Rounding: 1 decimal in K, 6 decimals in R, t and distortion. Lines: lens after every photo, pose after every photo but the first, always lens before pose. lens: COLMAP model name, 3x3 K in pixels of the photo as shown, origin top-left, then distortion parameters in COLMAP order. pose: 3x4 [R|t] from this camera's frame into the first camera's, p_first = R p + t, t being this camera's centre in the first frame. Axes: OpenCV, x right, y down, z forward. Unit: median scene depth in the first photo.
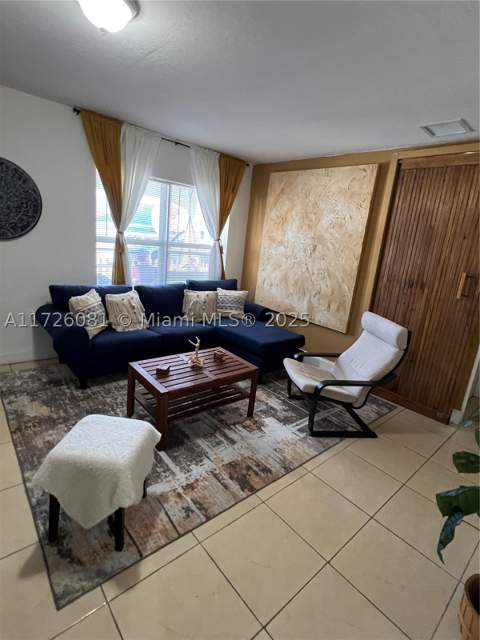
lens RADIAL K [[324.2, 0, 240.0], [0, 324.2, 320.0], [0, 0, 1]] dist [0.000159, -0.000316]
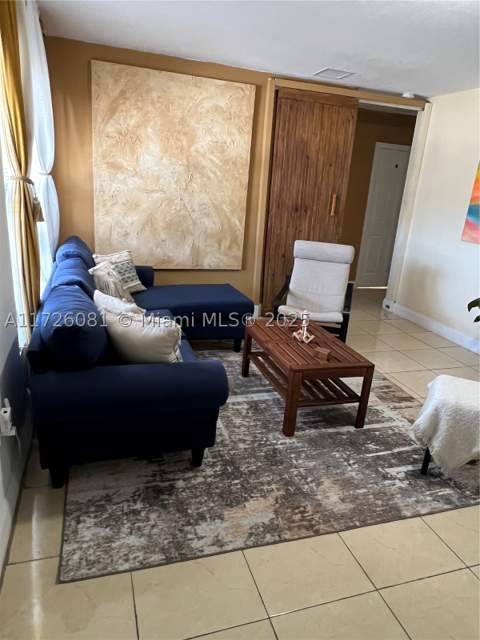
lens RADIAL K [[442.9, 0, 240.0], [0, 442.9, 320.0], [0, 0, 1]] dist [0.003812, -0.001907]
pose [[0.391405, -0.349134, 0.851415, -0.891654], [0.200323, 0.935369, 0.291470, -0.213960], [-0.898150, 0.056475, 0.436048, 0.484168]]
